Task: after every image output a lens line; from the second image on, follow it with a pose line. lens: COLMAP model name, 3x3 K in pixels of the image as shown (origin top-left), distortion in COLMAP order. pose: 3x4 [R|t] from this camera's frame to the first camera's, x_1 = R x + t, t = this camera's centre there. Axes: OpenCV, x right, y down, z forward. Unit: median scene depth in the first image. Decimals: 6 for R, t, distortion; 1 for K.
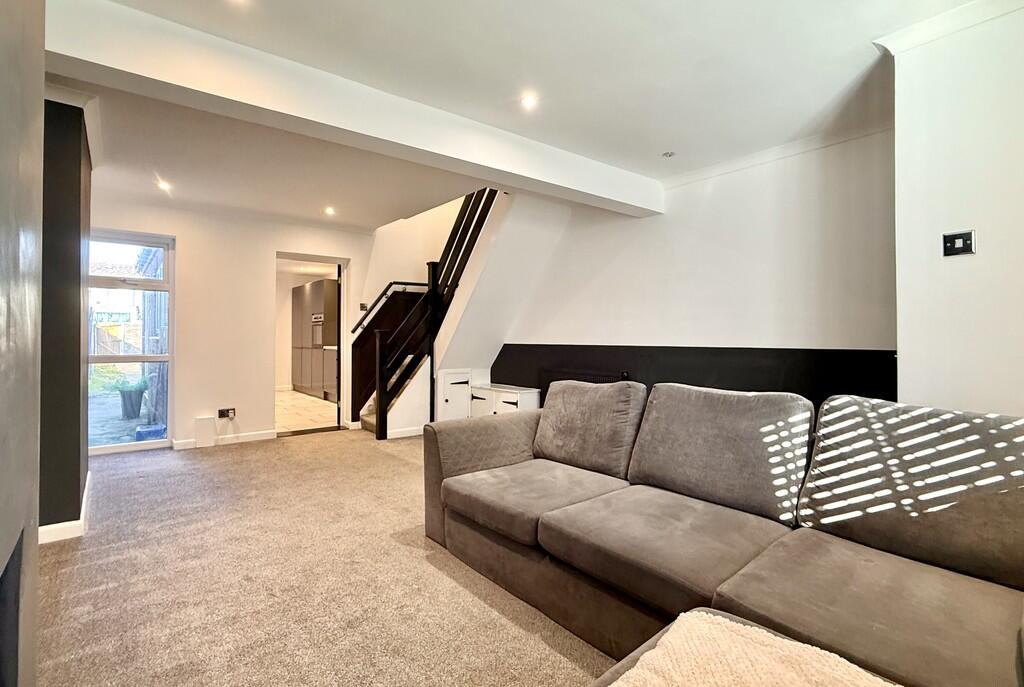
lens RADIAL K [[479.7, 0, 507.5], [0, 479.7, 339.0], [0, 0, 1]] dist [0.000520, 0.002467]
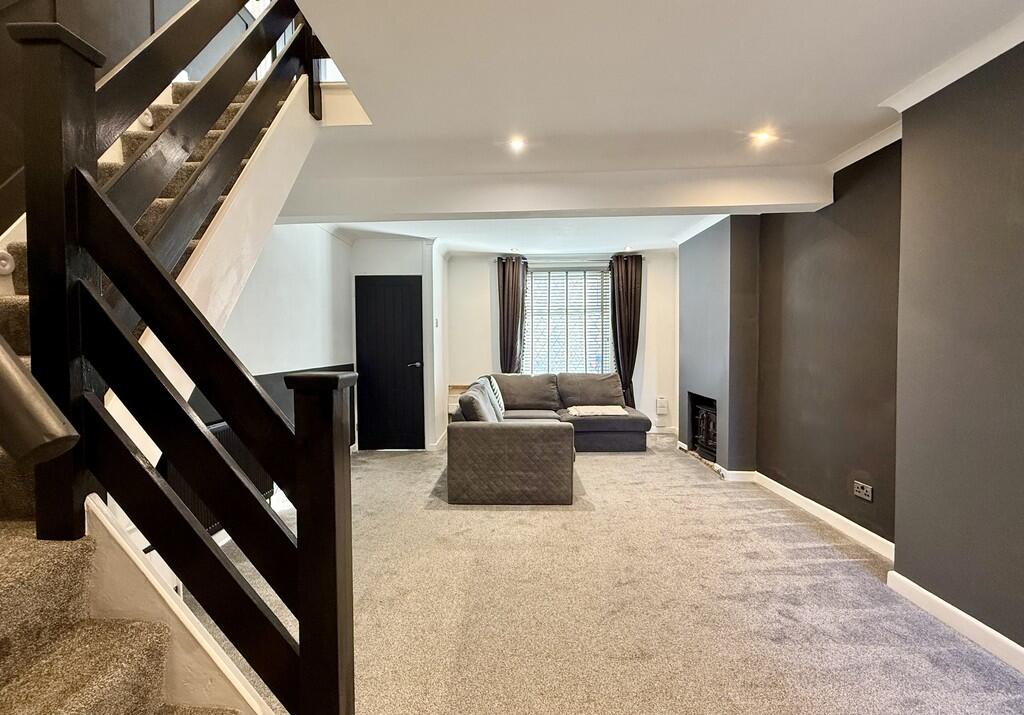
lens RADIAL K [[478.3, 0, 511.9], [0, 478.3, 355.1], [0, 0, 1]] dist [-0.003038, 0.000913]
pose [[-0.768002, -0.015651, 0.640256, -0.542388], [0.001843, 0.999643, 0.026647, -0.032618], [-0.640445, 0.021645, -0.767699, 1.277478]]
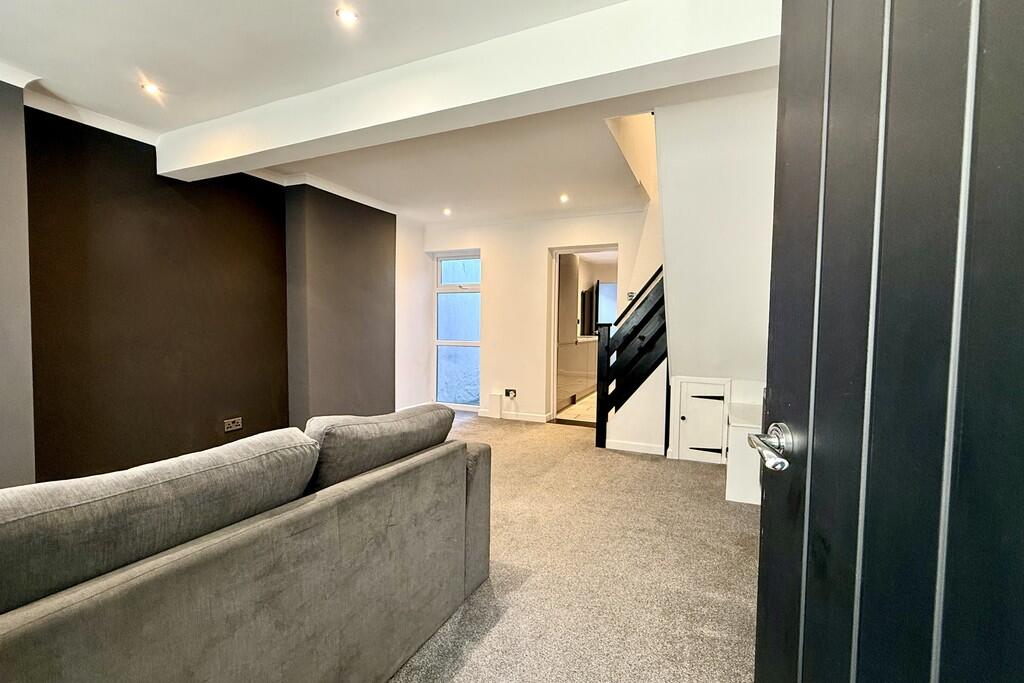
lens RADIAL K [[479.7, 0, 510.8], [0, 479.7, 344.3], [0, 0, 1]] dist [0.000520, 0.002467]
pose [[0.446810, 0.045625, -0.893465, 0.503609], [-0.014211, 0.998935, 0.043904, -0.017622], [0.894516, -0.006919, 0.446982, 0.525994]]
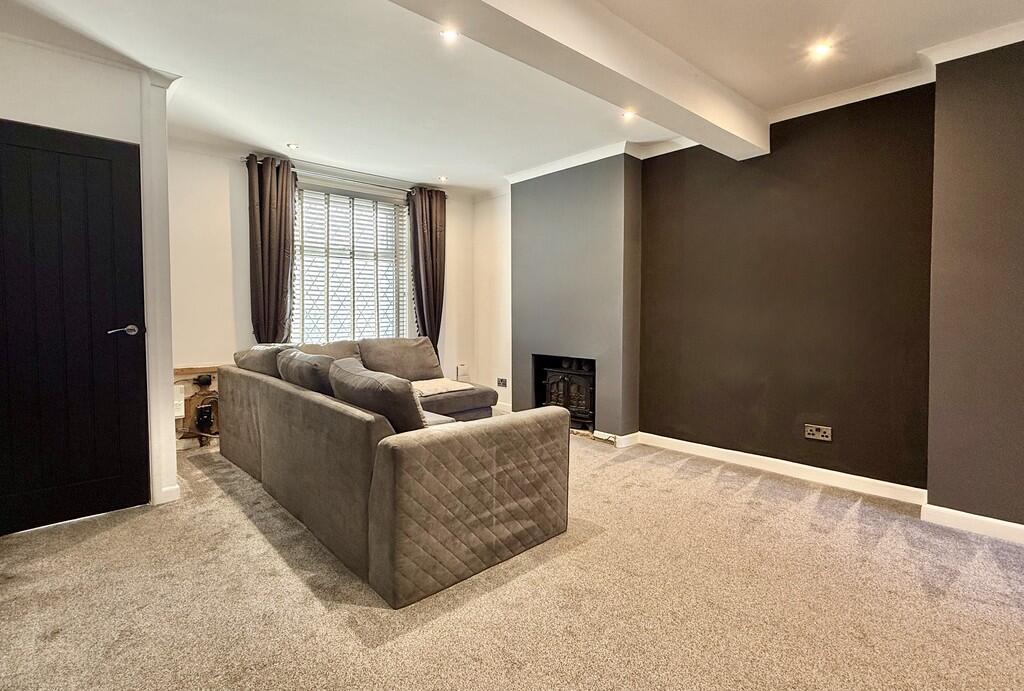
lens RADIAL K [[479.7, 0, 513.6], [0, 479.7, 324.8], [0, 0, 1]] dist [0.000520, 0.002467]
pose [[-0.997325, 0.001076, -0.073090, -0.007137], [-0.001017, 0.999591, 0.028582, -0.001468], [0.073091, 0.028580, -0.996916, 1.117132]]
